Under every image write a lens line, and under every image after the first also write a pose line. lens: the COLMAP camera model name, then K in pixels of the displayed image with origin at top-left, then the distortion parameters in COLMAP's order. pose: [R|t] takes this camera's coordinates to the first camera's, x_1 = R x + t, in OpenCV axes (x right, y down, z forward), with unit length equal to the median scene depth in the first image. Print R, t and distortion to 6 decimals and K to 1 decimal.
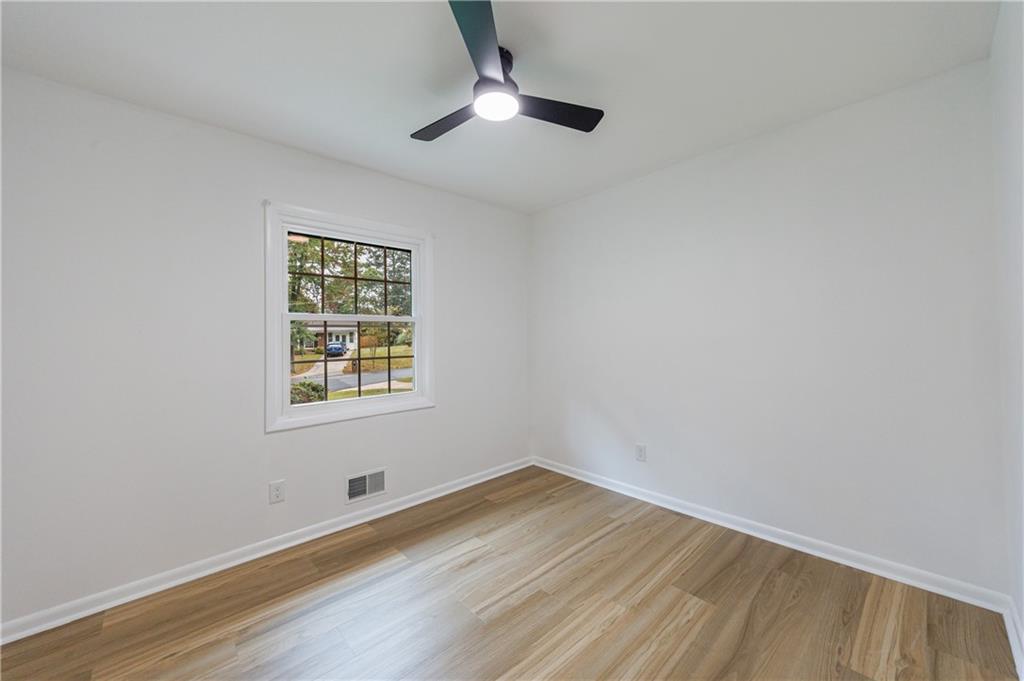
lens RADIAL K [[395.1, 0, 512.8], [0, 395.1, 338.1], [0, 0, 1]] dist [0.003388, 0.000079]
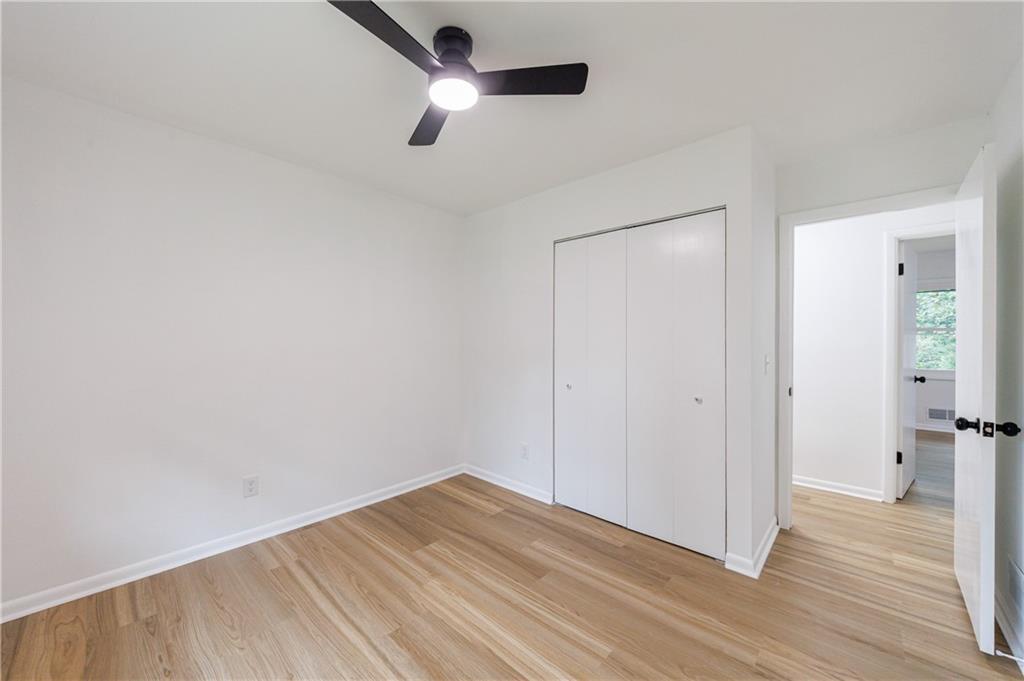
lens RADIAL K [[395.1, 0, 508.6], [0, 395.1, 341.1], [0, 0, 1]] dist [0.003388, 0.000079]
pose [[-0.075202, 0.006092, 0.997150, -0.754805], [0.001485, 0.999981, -0.005997, -0.012643], [-0.997167, 0.001030, -0.075210, 0.722846]]
